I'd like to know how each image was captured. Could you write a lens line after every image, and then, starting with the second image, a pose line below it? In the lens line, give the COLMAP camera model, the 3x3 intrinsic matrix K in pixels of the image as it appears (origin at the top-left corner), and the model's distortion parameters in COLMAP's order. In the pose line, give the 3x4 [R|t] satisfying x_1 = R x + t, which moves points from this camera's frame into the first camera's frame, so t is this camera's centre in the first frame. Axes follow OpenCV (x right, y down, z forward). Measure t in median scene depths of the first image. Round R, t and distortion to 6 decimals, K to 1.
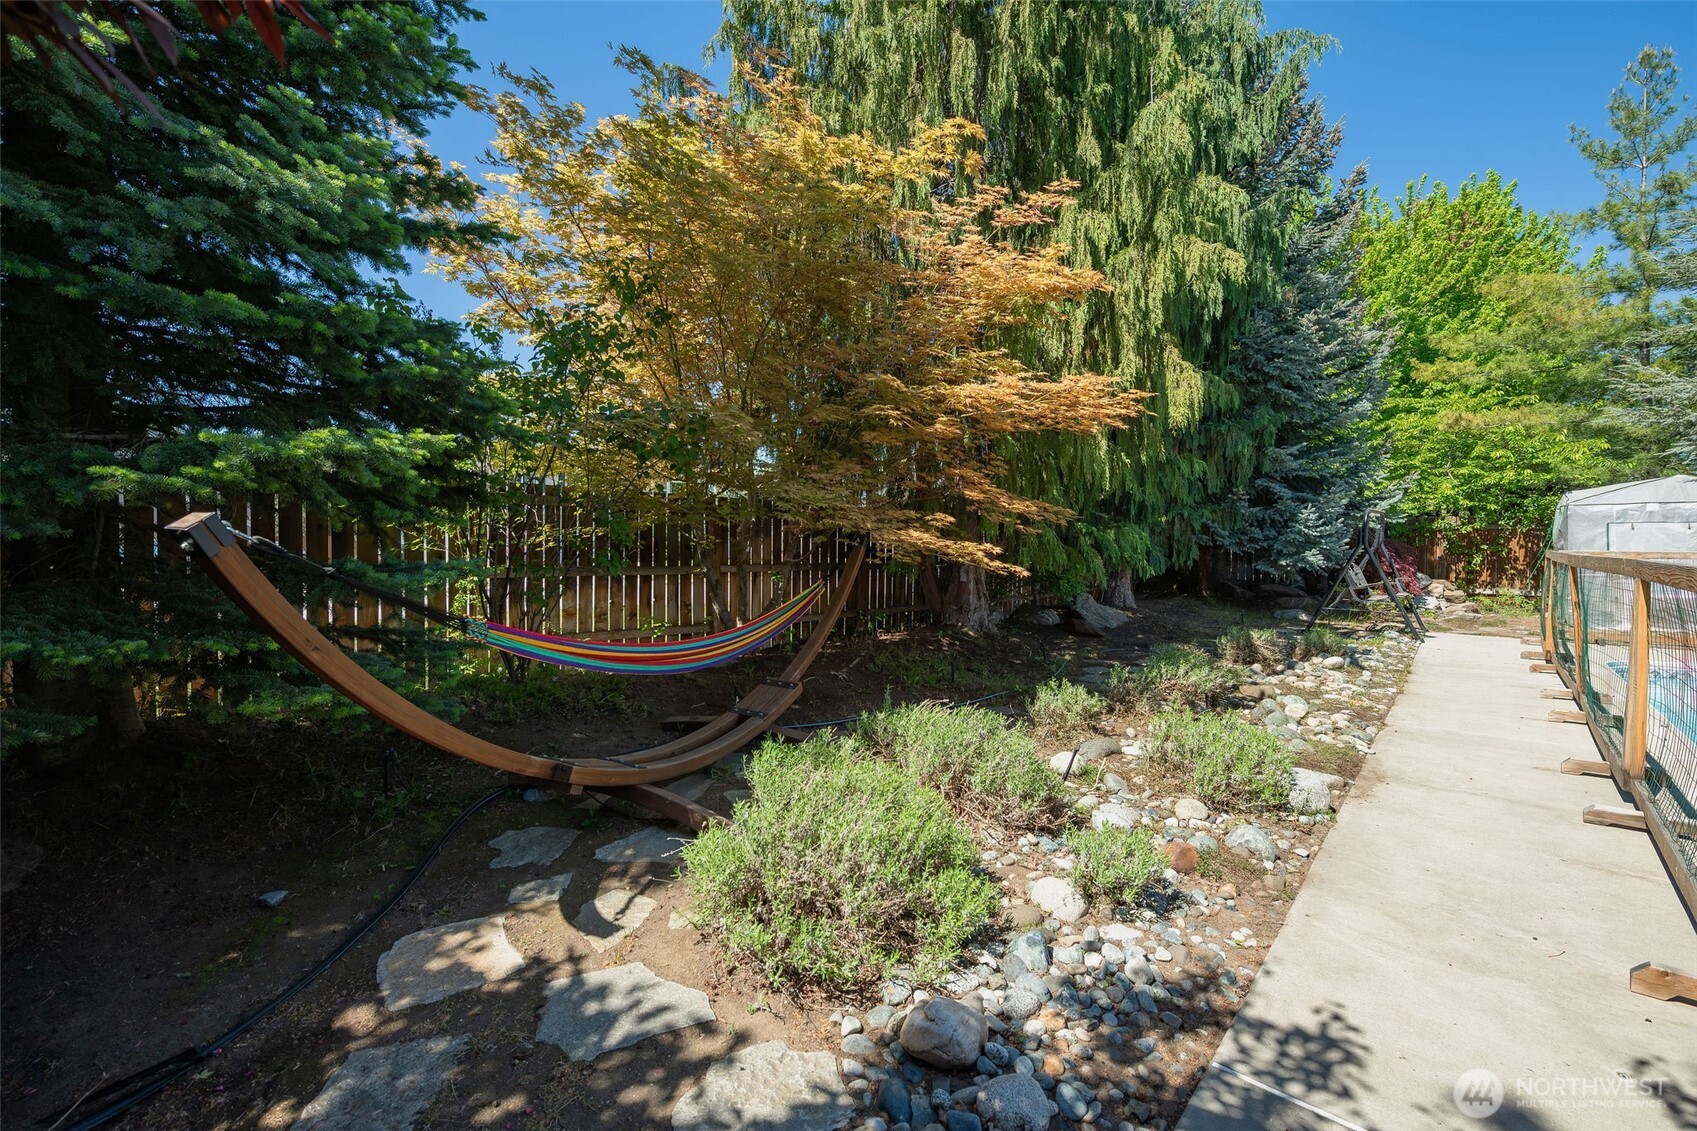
lens RADIAL K [[715.2, 0, 848.5], [0, 715.2, 565.5], [0, 0, 1]] dist [-0.014296, -0.000367]
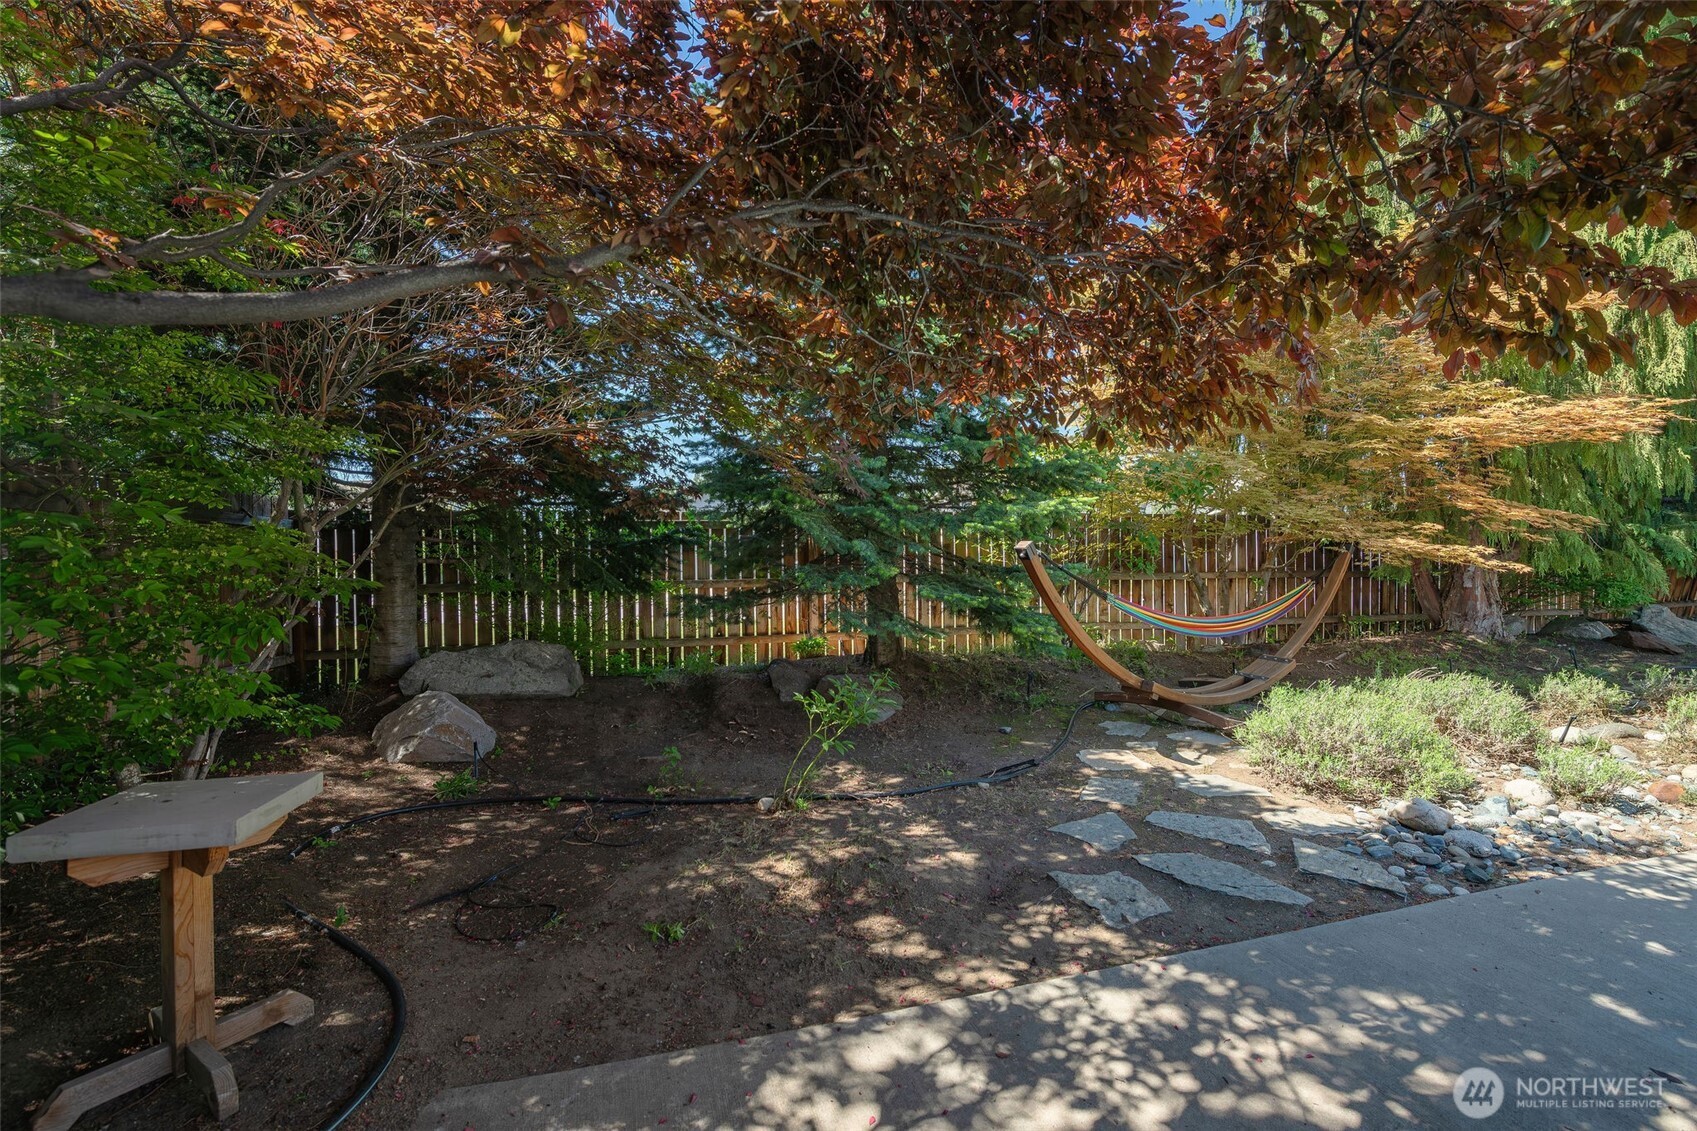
lens RADIAL K [[715.2, 0, 848.5], [0, 715.2, 565.5], [0, 0, 1]] dist [-0.014296, -0.000367]
pose [[0.837418, -0.010864, -0.546455, -0.039344], [-0.000800, 0.999777, -0.021102, 0.024115], [0.546562, 0.018108, 0.837223, -0.521674]]
